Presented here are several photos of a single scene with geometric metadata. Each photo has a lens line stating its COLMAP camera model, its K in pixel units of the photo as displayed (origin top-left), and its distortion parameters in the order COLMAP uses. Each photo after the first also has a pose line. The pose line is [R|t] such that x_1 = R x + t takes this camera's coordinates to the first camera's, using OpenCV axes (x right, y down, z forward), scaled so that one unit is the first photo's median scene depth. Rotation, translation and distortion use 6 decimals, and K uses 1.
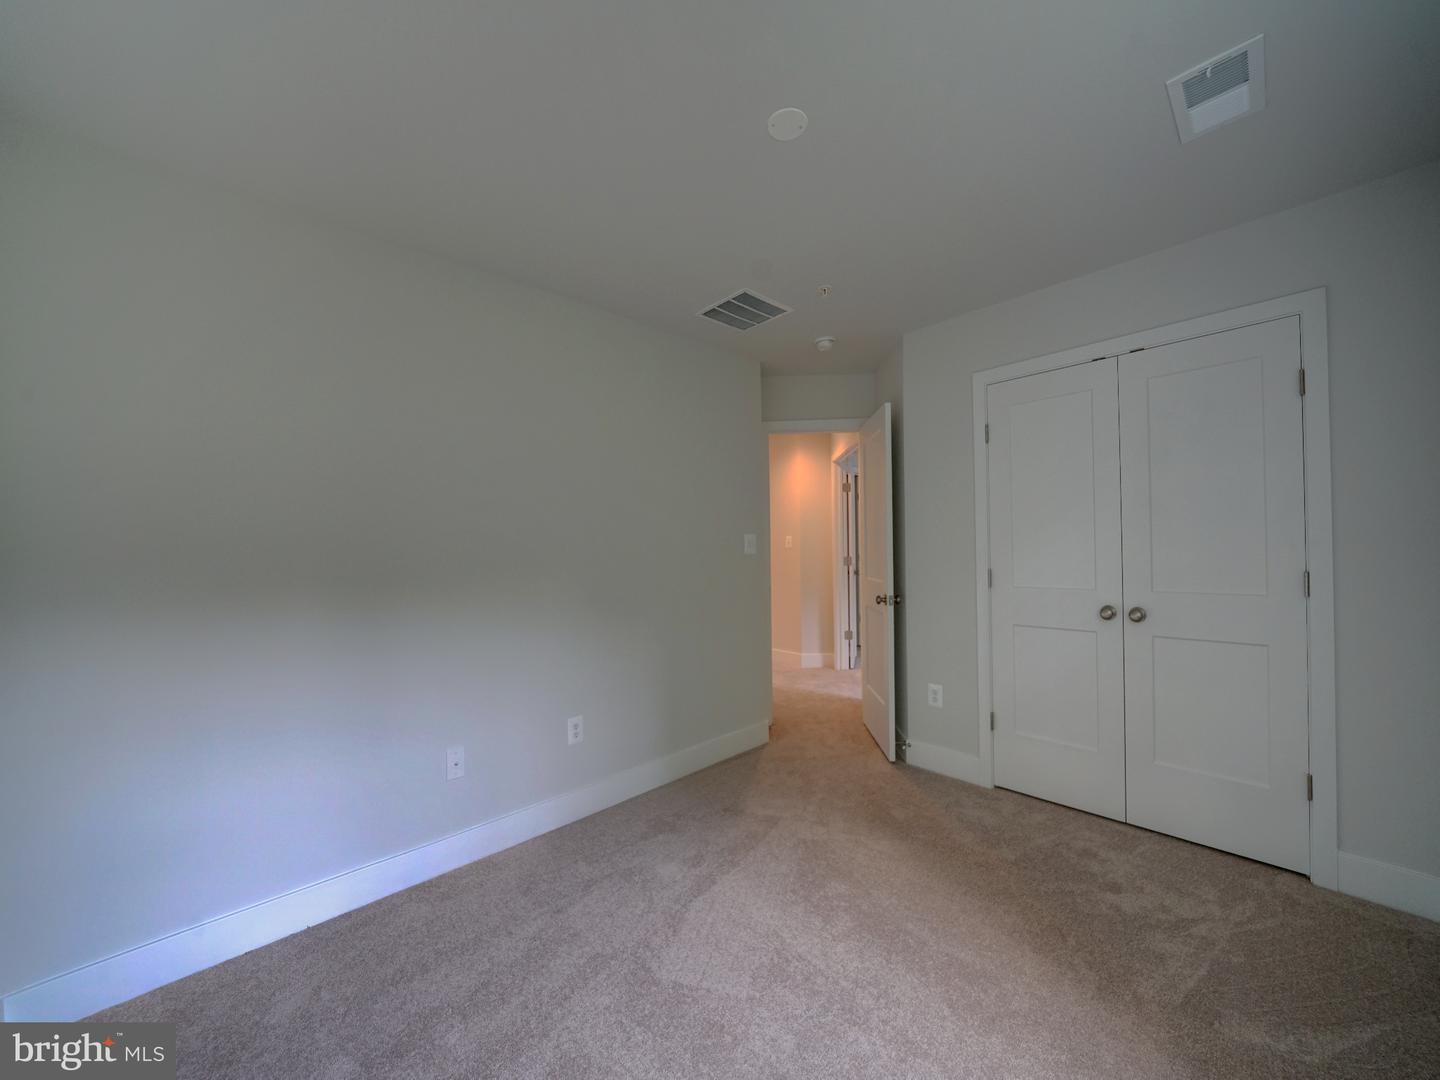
lens RADIAL K [[526.3, 0, 713.4], [0, 526.3, 536.6], [0, 0, 1]] dist [-0.016237, 0.001720]
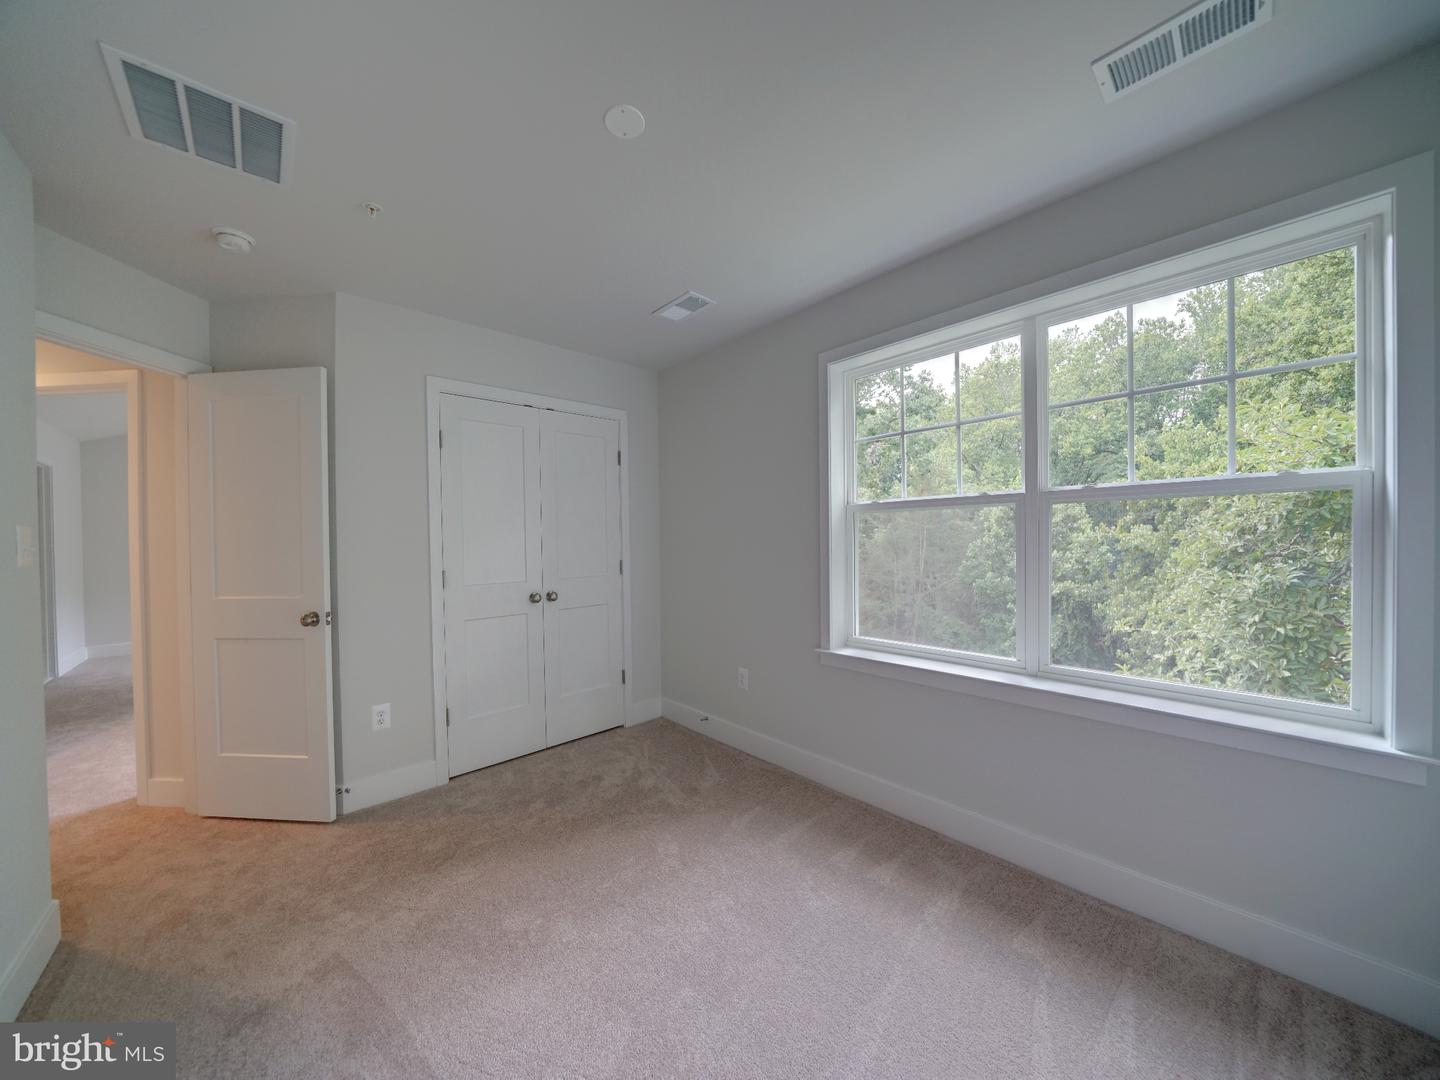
lens RADIAL K [[498.0, 0, 711.6], [0, 498.0, 543.6], [0, 0, 1]] dist [-0.018888, 0.000106]
pose [[0.005388, 0.010317, 0.999932, -0.509919], [-0.001652, 0.999946, -0.010308, 0.019726], [-0.999984, -0.001596, 0.005405, 0.535401]]
